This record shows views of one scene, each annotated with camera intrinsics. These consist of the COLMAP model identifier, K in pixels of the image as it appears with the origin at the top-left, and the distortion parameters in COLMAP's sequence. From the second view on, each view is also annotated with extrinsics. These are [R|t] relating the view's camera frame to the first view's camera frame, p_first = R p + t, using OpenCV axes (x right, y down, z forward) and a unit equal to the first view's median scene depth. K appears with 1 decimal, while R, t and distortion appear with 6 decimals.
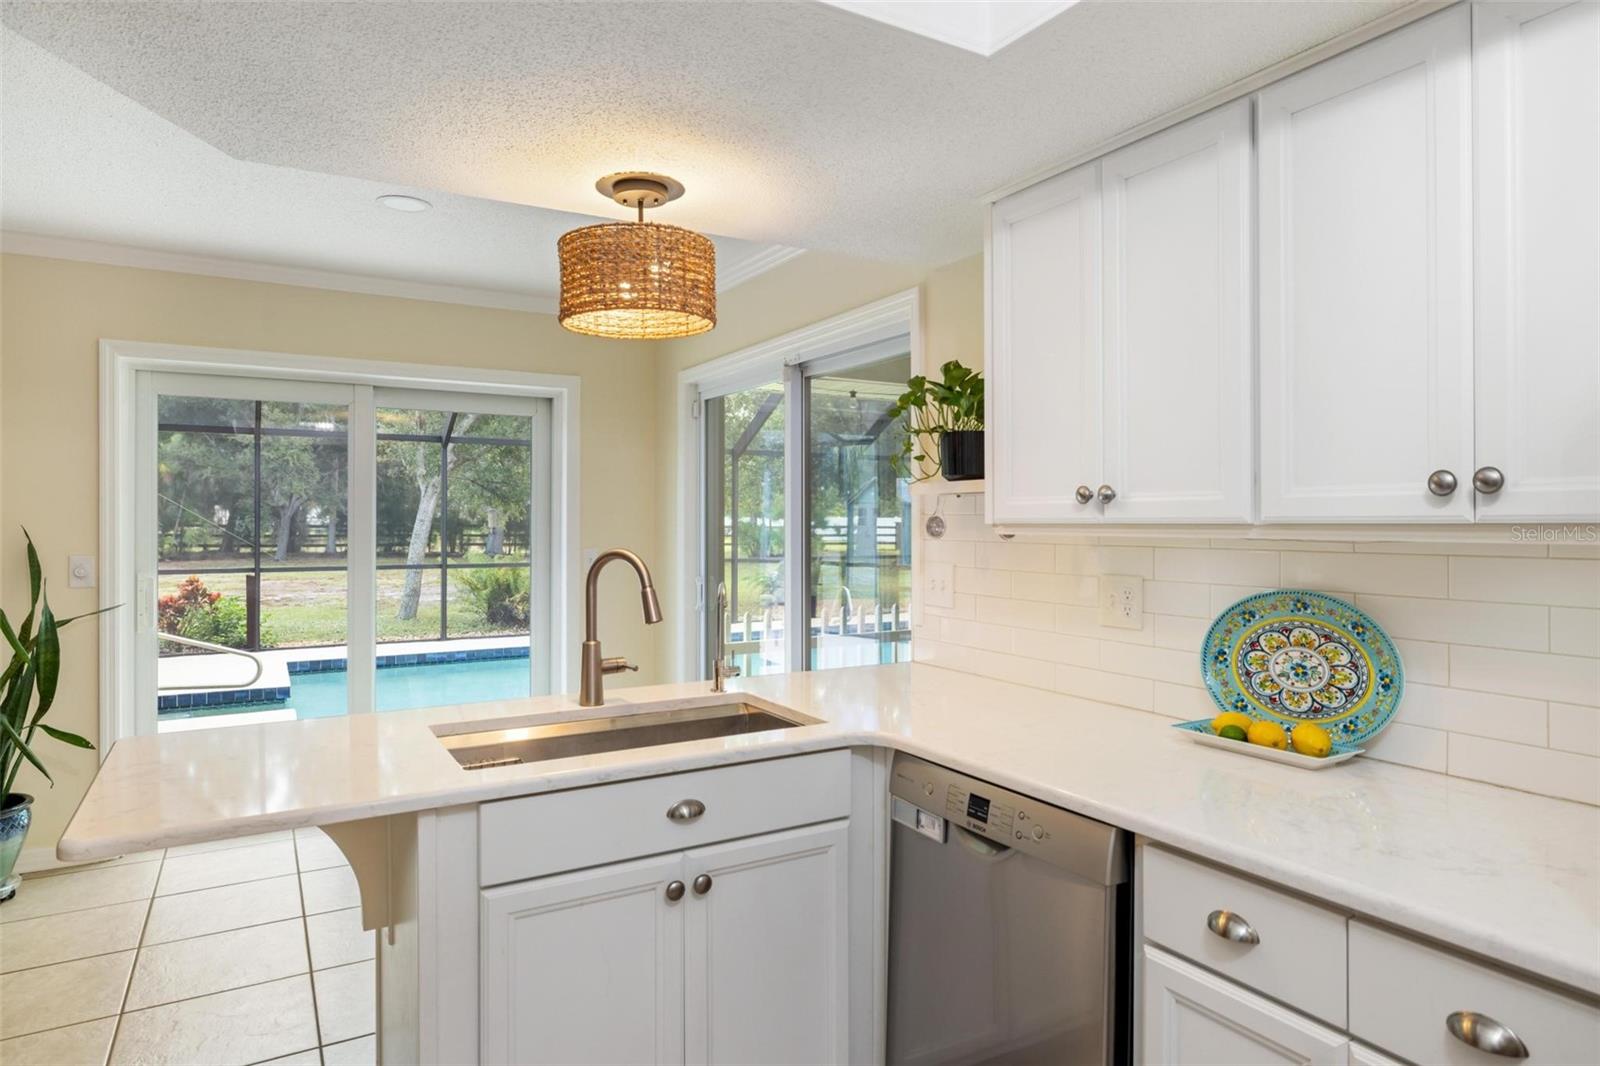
lens RADIAL K [[950.6, 0, 798.2], [0, 950.6, 521.6], [0, 0, 1]] dist [-0.005092, -0.000691]
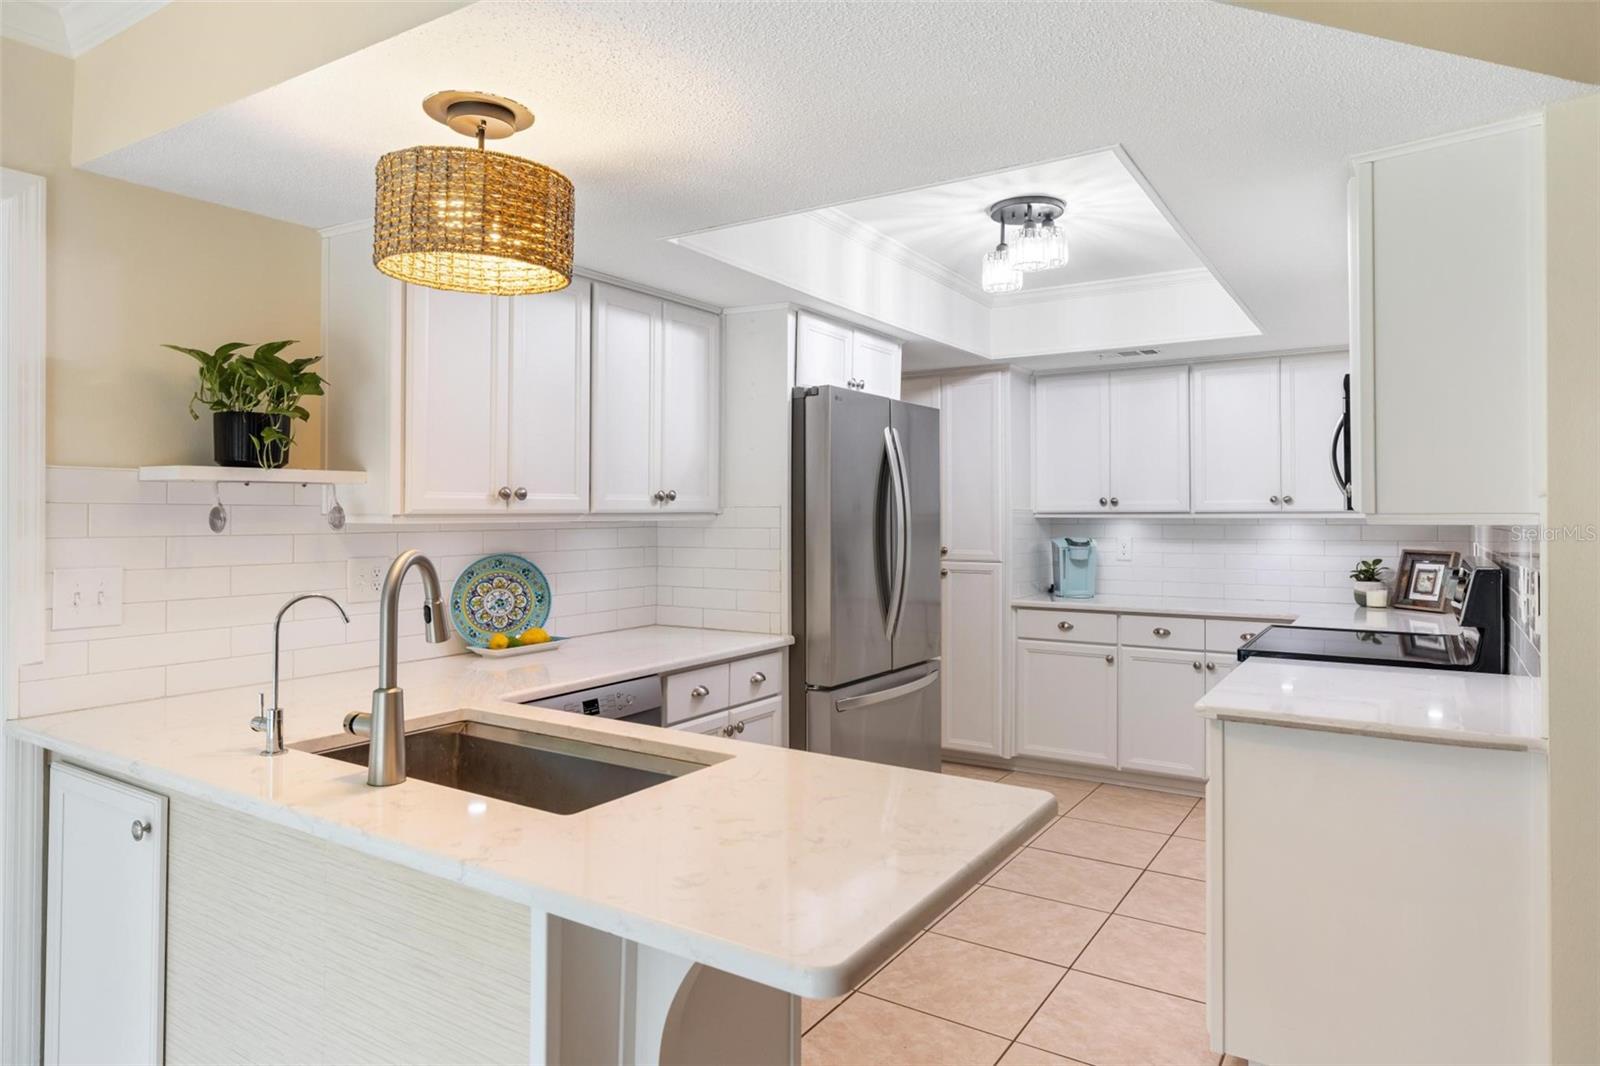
lens RADIAL K [[950.6, 0, 800.2], [0, 950.6, 523.8], [0, 0, 1]] dist [-0.005092, -0.000691]
pose [[-0.447545, -0.007034, 0.894234, -1.177655], [0.006670, 0.999915, 0.011203, 0.004751], [-0.894237, 0.010978, -0.447460, 1.271369]]
